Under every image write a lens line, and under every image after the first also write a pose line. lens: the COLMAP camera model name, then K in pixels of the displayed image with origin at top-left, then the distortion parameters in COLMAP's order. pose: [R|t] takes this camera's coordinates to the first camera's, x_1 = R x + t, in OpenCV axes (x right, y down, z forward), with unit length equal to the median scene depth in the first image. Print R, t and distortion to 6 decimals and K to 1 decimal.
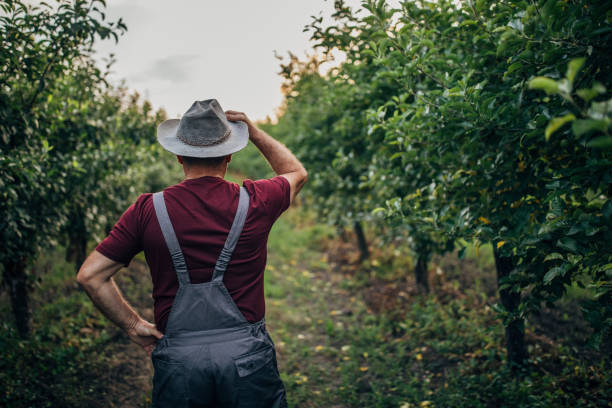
lens RADIAL K [[578.6, 0, 306.0], [0, 578.6, 204.0], [0, 0, 1]] dist [-0.011273, -0.014629]
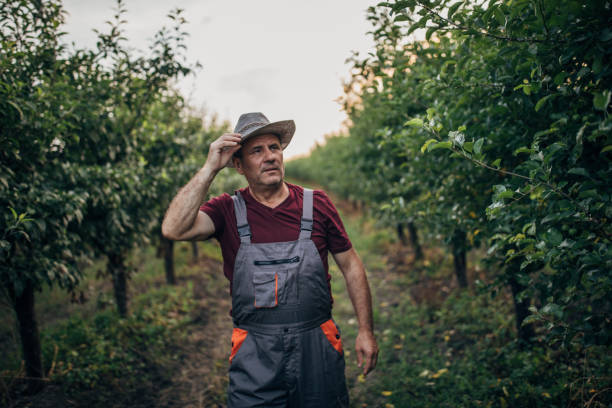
lens RADIAL K [[578.6, 0, 306.0], [0, 578.6, 204.0], [0, 0, 1]] dist [-0.011273, -0.014629]
pose [[0.990044, -0.004193, -0.140695, 0.067810], [0.001460, 0.999808, -0.019518, 0.015601], [0.140749, 0.019118, 0.989861, -0.163221]]
